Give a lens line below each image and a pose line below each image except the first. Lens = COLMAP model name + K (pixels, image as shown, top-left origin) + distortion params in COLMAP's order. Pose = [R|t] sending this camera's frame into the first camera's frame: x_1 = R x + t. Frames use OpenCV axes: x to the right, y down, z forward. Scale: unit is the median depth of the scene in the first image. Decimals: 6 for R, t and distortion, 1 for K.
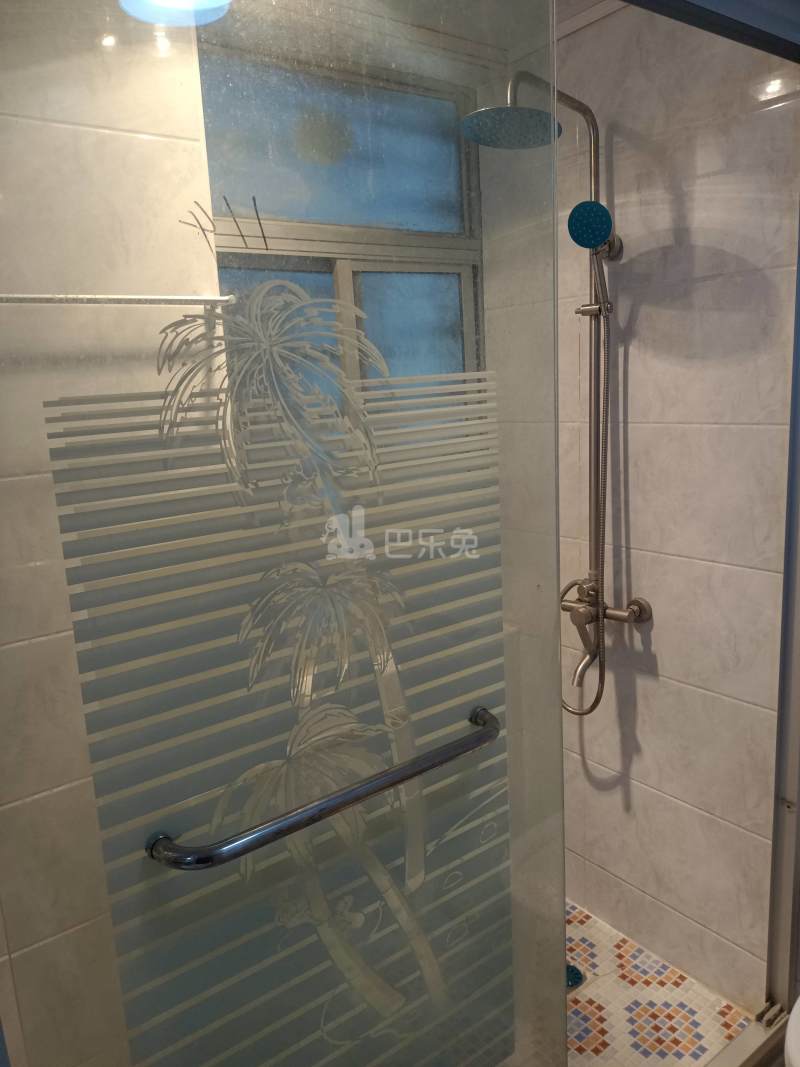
lens RADIAL K [[786.9, 0, 404.7], [0, 786.9, 540.2], [0, 0, 1]] dist [0.062983, -0.068494]
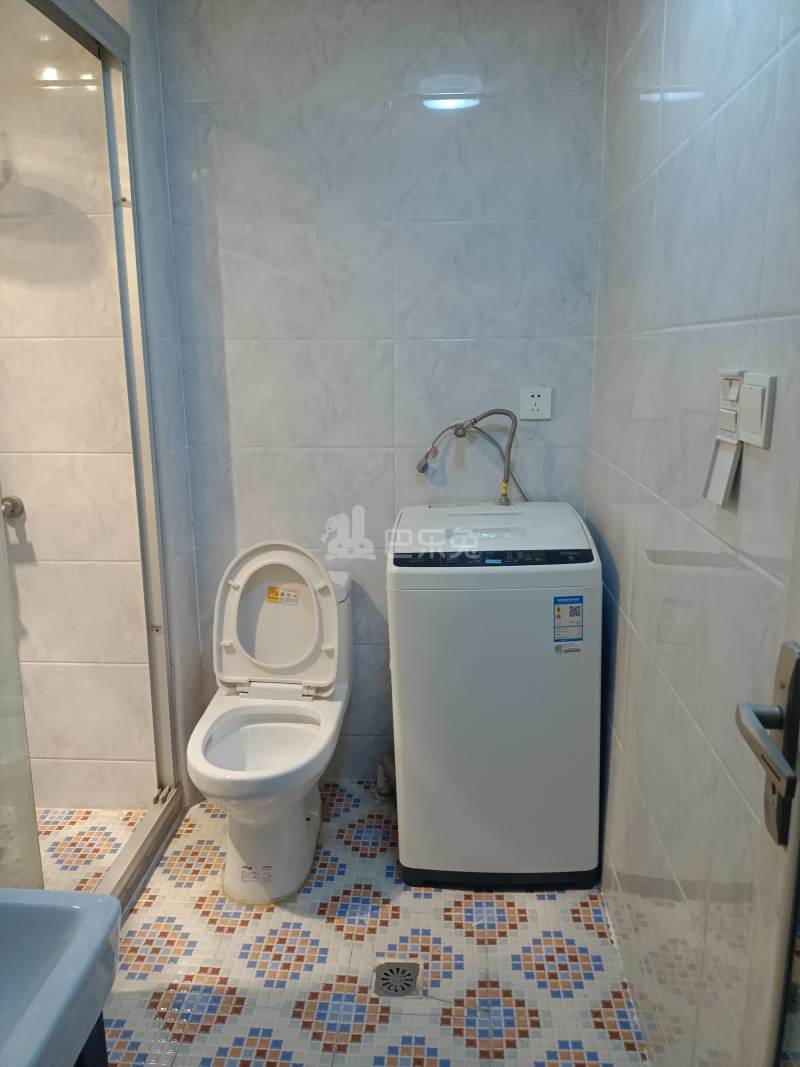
lens RADIAL K [[786.9, 0, 402.3], [0, 786.9, 528.8], [0, 0, 1]] dist [0.062983, -0.068494]
pose [[0.647832, -0.116787, 0.752778, -0.210425], [0.123166, 0.991235, 0.047786, 0.141047], [-0.751760, 0.061759, 0.656538, -0.172470]]
